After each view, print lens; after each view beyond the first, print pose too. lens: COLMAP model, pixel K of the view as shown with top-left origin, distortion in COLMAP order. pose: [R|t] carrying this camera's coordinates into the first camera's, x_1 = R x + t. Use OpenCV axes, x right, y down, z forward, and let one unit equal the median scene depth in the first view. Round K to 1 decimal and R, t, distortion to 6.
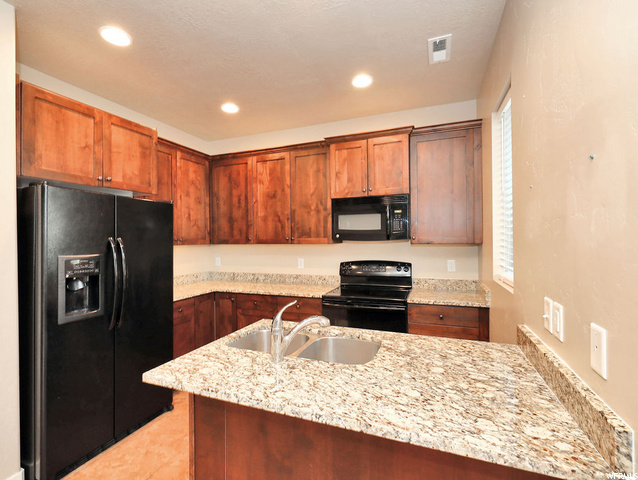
lens RADIAL K [[302.0, 0, 323.5], [0, 302.0, 236.6], [0, 0, 1]] dist [-0.009509, 0.002062]
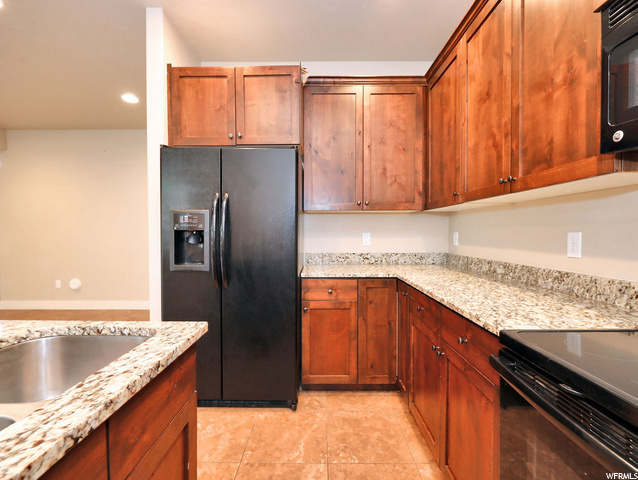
lens RADIAL K [[302.0, 0, 314.6], [0, 302.0, 239.7], [0, 0, 1]] dist [-0.009509, 0.002062]
pose [[0.345116, 0.032373, -0.938002, 0.191463], [0.004091, 0.999344, 0.035995, 0.073028], [0.938551, -0.016260, 0.344757, 0.599743]]
